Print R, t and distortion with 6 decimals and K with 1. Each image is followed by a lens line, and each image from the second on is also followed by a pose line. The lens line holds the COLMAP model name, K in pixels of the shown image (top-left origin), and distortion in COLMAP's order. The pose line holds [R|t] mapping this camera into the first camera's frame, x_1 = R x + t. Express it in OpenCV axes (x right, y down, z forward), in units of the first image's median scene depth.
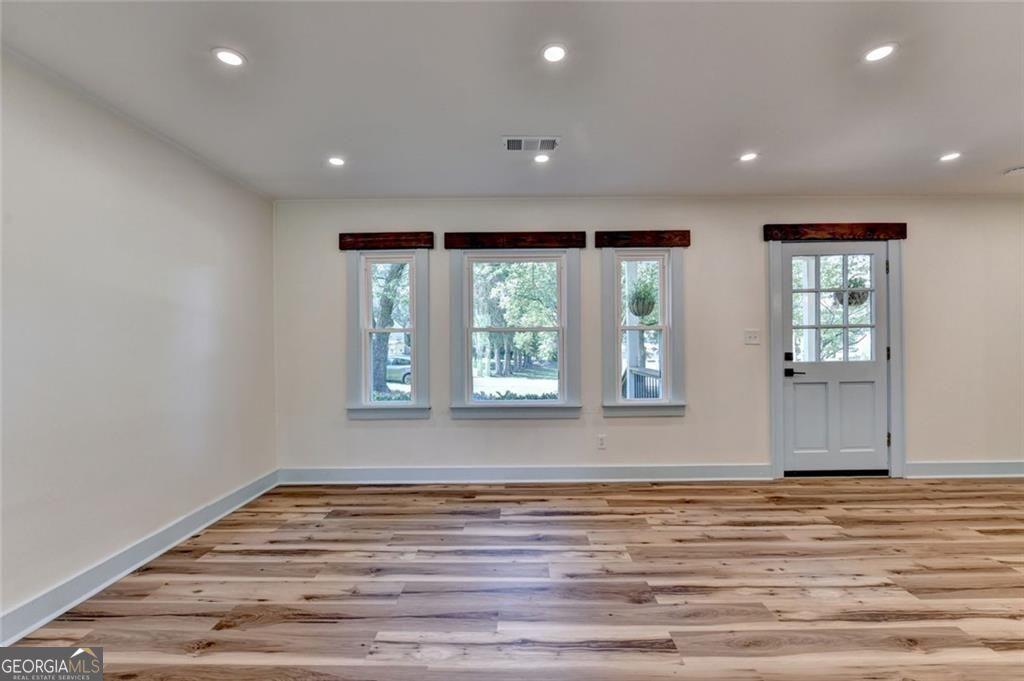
lens RADIAL K [[407.9, 0, 516.8], [0, 407.9, 340.9], [0, 0, 1]] dist [-0.007989, -0.000366]
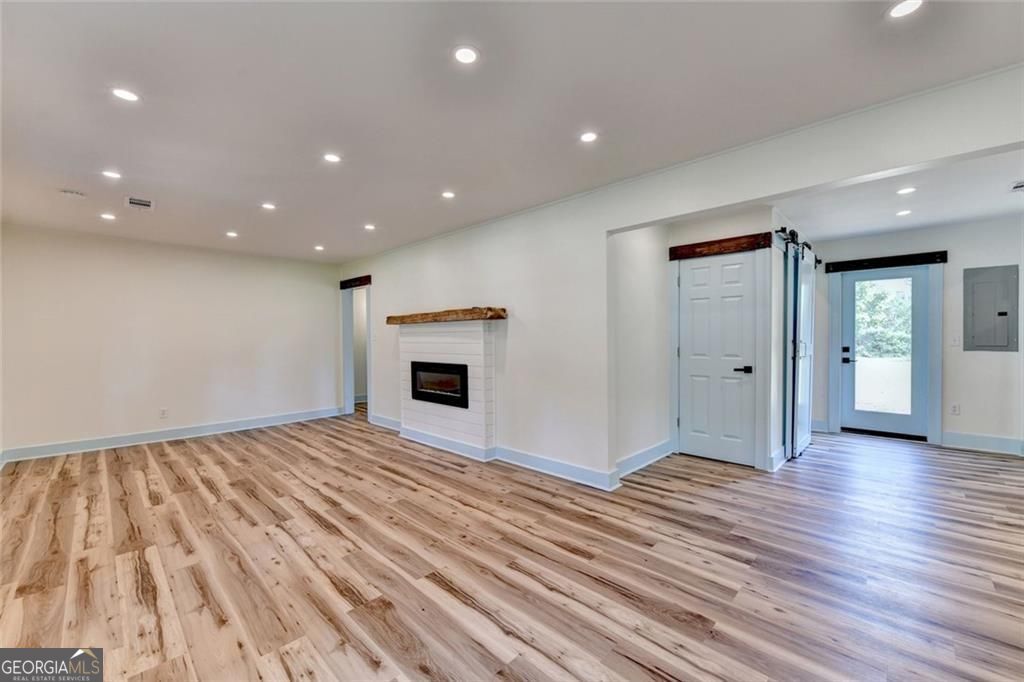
lens RADIAL K [[407.9, 0, 516.8], [0, 407.9, 341.4], [0, 0, 1]] dist [-0.007989, -0.000366]
pose [[-0.726419, 0.009993, 0.687179, -0.384275], [0.017303, 0.999843, 0.003750, -0.000335], [-0.687034, 0.014614, -0.726478, 0.928940]]
